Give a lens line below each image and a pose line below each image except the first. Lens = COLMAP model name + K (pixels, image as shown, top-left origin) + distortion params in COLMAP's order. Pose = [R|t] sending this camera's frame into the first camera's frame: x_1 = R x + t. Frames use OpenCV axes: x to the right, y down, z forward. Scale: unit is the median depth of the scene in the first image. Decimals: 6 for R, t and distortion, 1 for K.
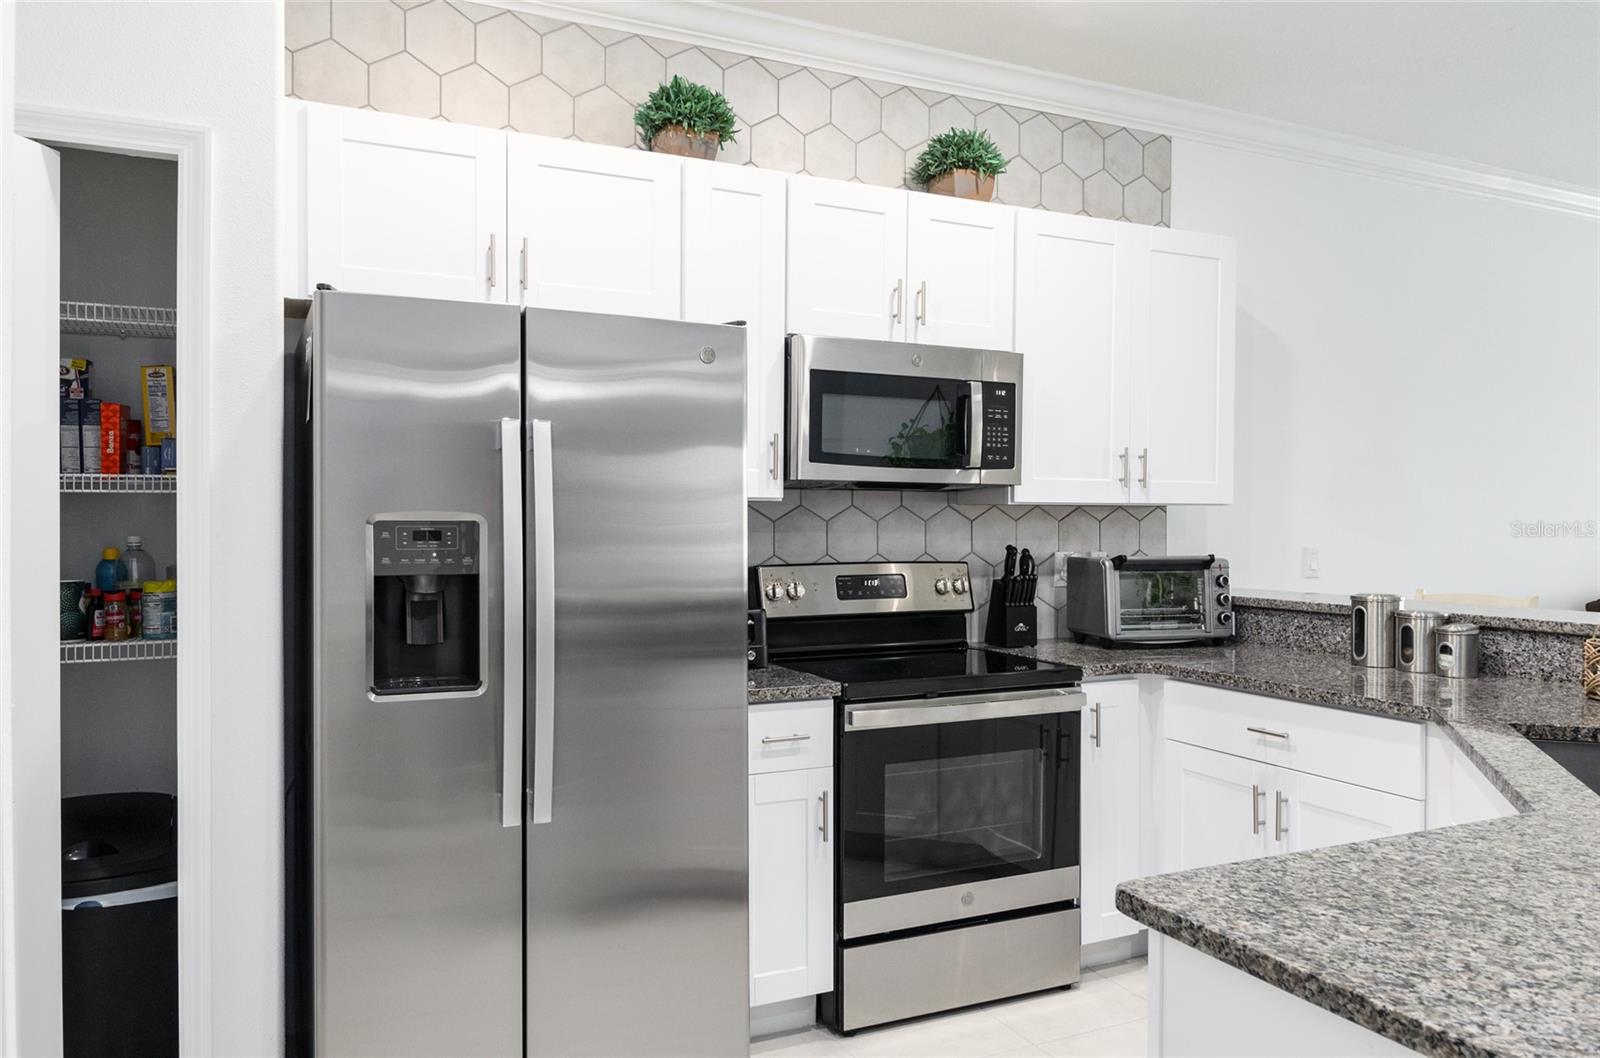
lens RADIAL K [[1195.0, 0, 825.0], [0, 1195.0, 534.7], [0, 0, 1]] dist [0.002337, -0.016995]
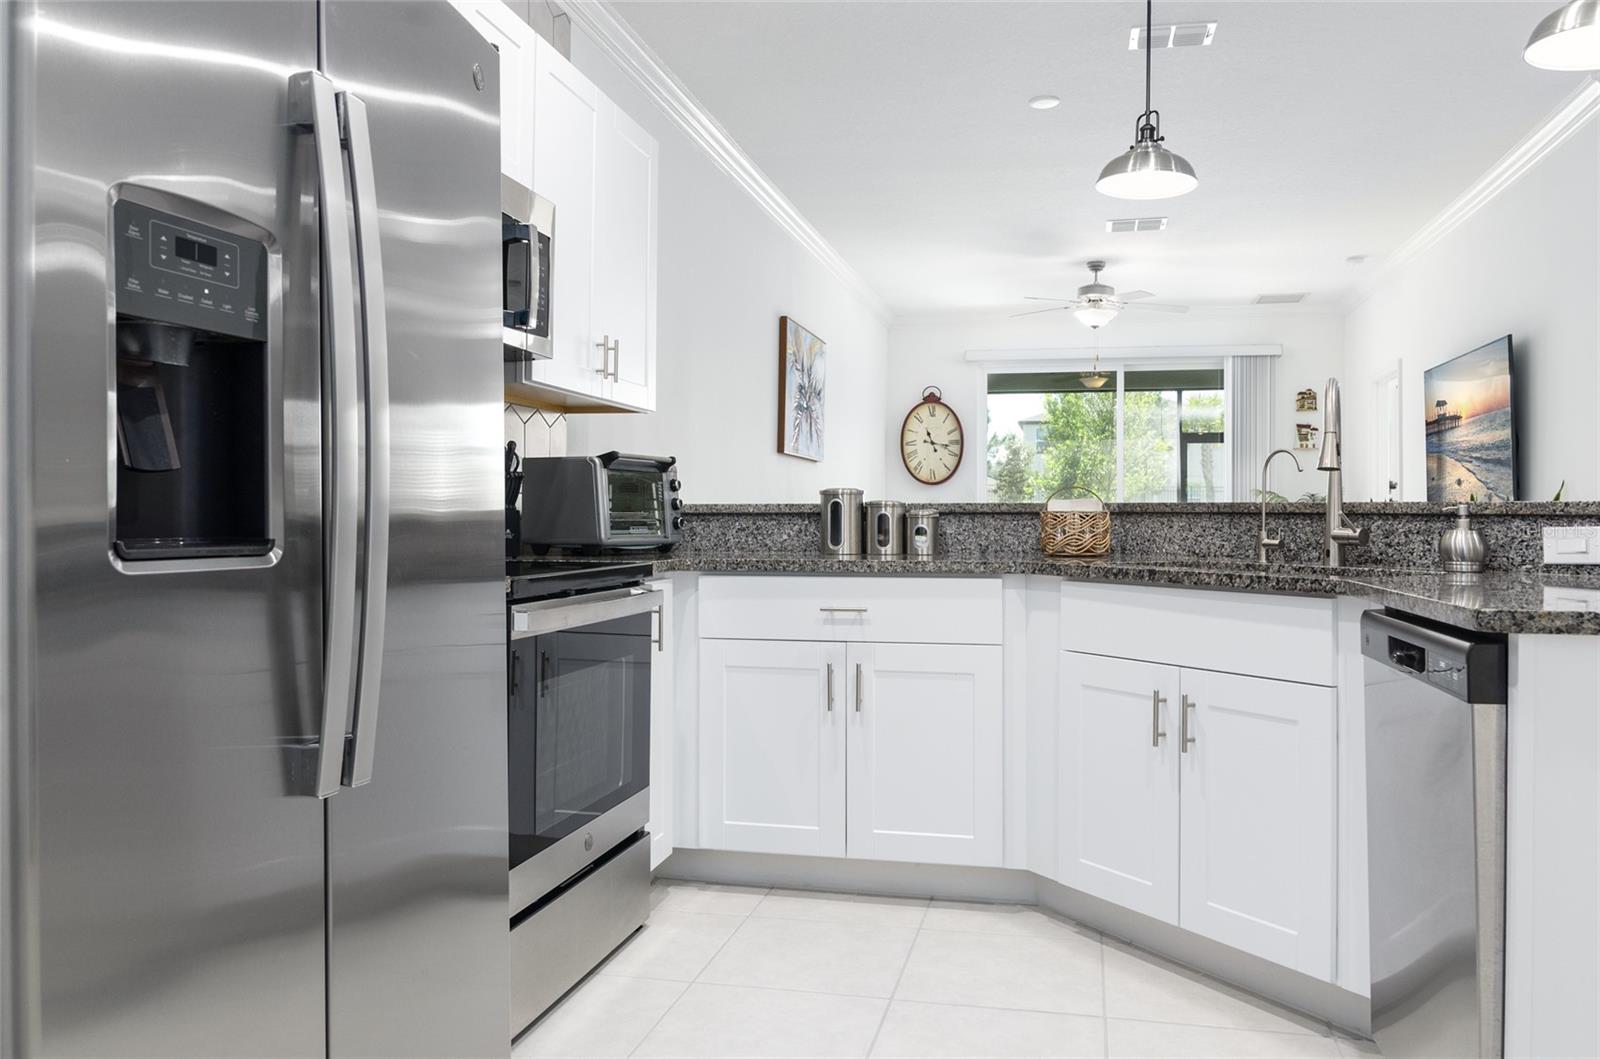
lens RADIAL K [[1195.0, 0, 849.3], [0, 1195.0, 509.0], [0, 0, 1]] dist [0.002337, -0.016995]
pose [[0.606786, 0.004903, 0.794850, -0.408870], [0.016053, 0.999701, -0.018422, 0.089716], [-0.794703, 0.023938, 0.606526, 0.338696]]
